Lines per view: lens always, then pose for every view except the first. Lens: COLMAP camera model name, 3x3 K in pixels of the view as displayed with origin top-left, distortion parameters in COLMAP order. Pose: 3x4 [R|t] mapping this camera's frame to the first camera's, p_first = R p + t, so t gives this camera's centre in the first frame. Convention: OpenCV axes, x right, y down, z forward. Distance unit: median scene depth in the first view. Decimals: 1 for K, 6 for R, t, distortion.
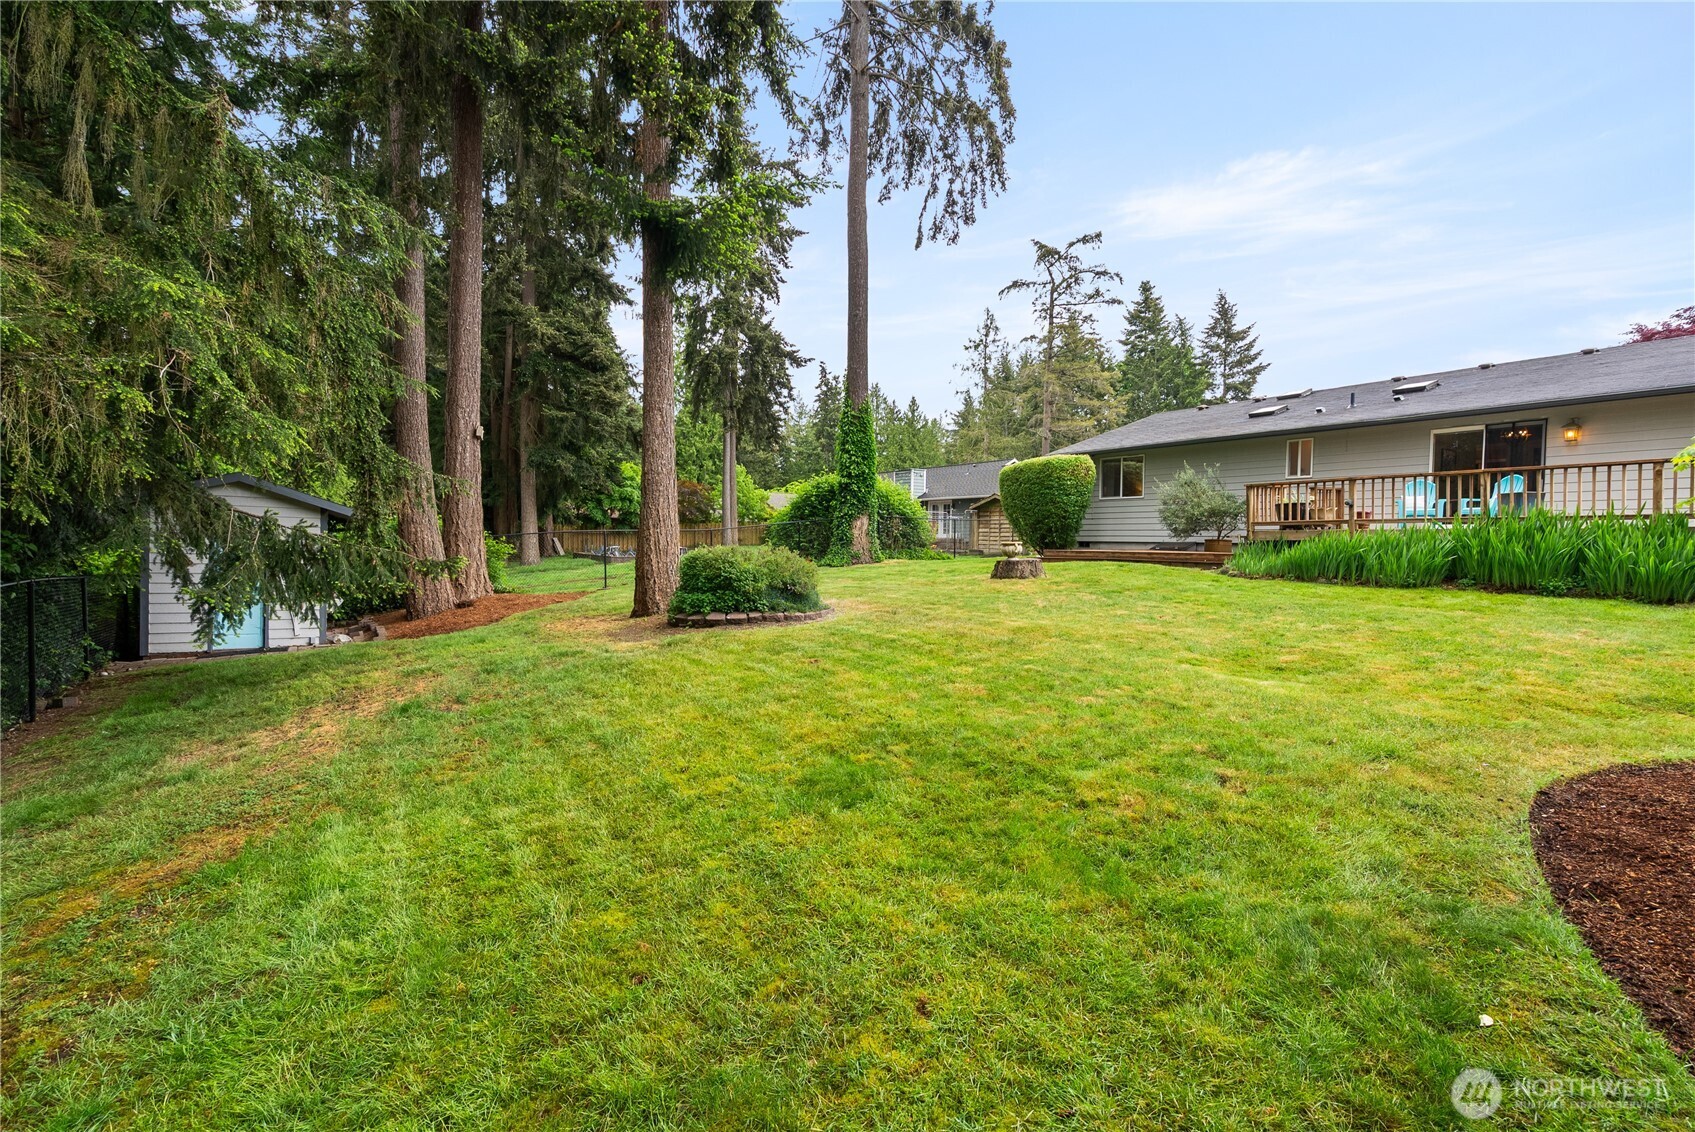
lens RADIAL K [[779.9, 0, 847.5], [0, 779.9, 566.0], [0, 0, 1]] dist [-0.013744, 0.010024]
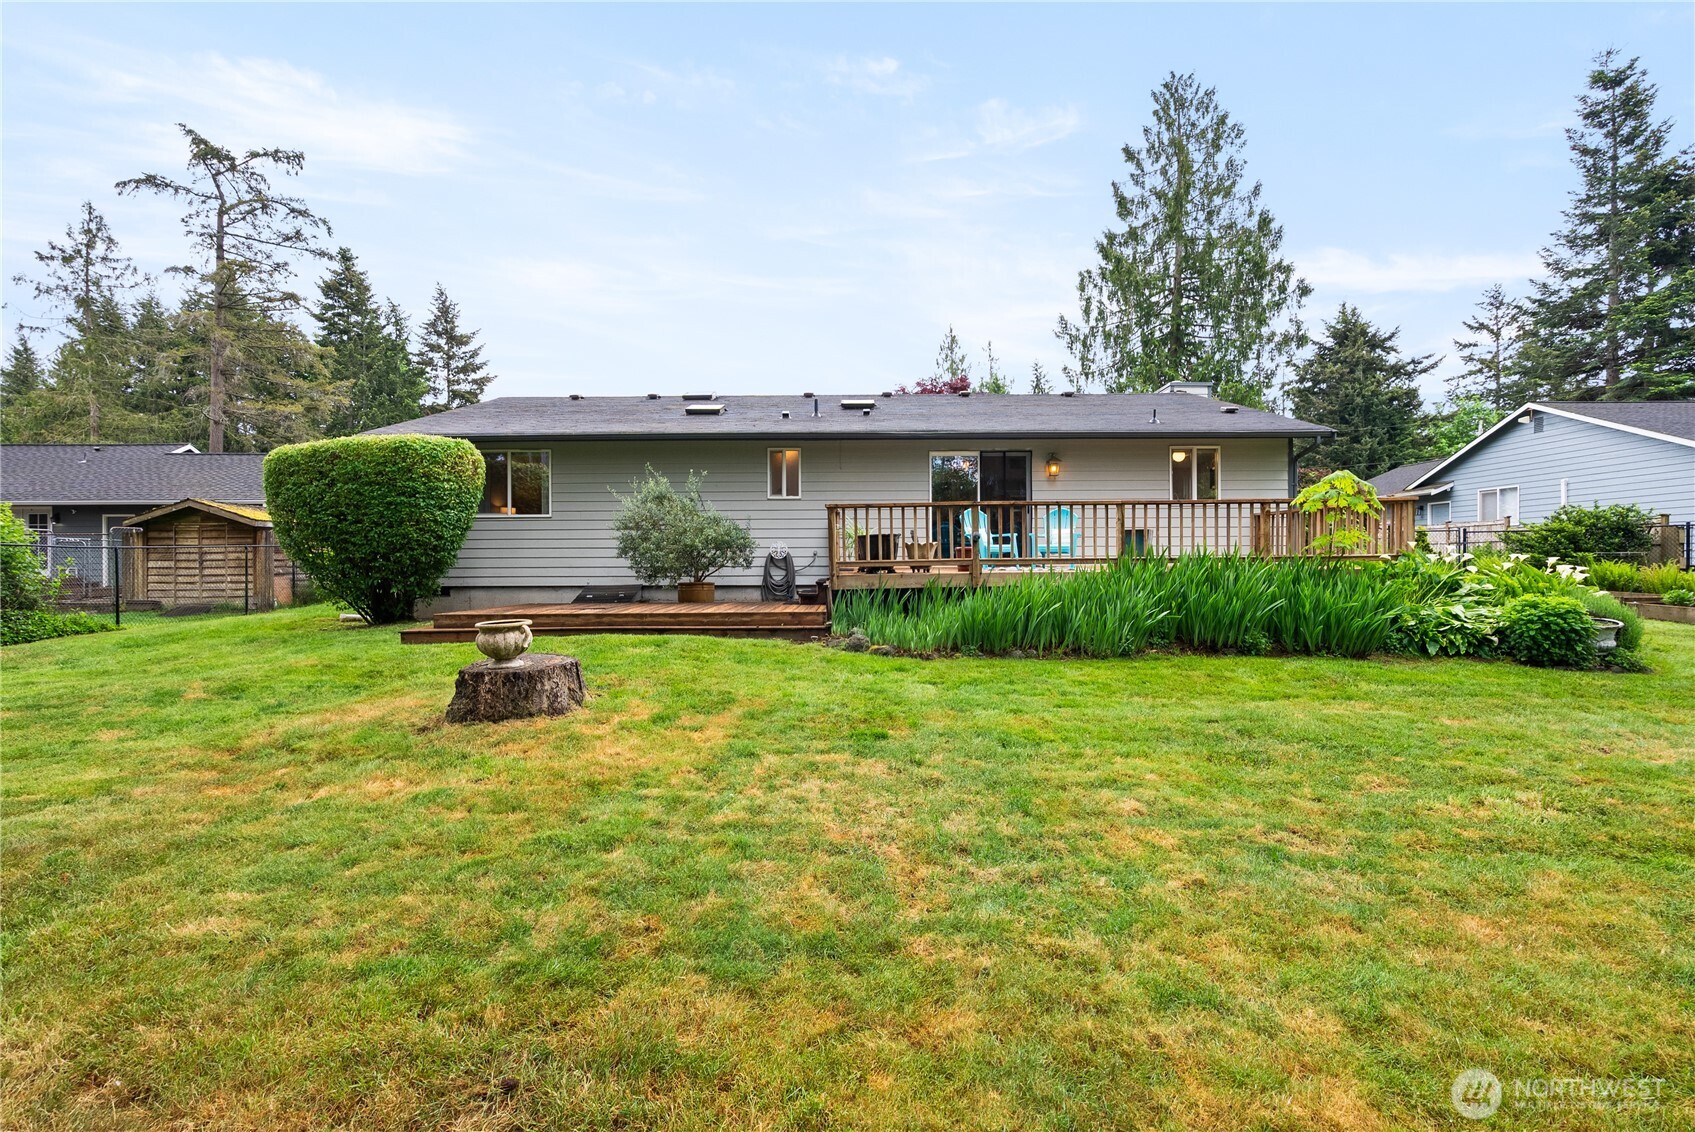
lens RADIAL K [[779.9, 0, 847.5], [0, 779.9, 566.0], [0, 0, 1]] dist [-0.013744, 0.010024]
pose [[0.557272, -0.018119, 0.830133, -0.005614], [0.039129, 0.999224, -0.004458, -0.012953], [-0.829408, 0.034966, 0.557548, 0.161928]]
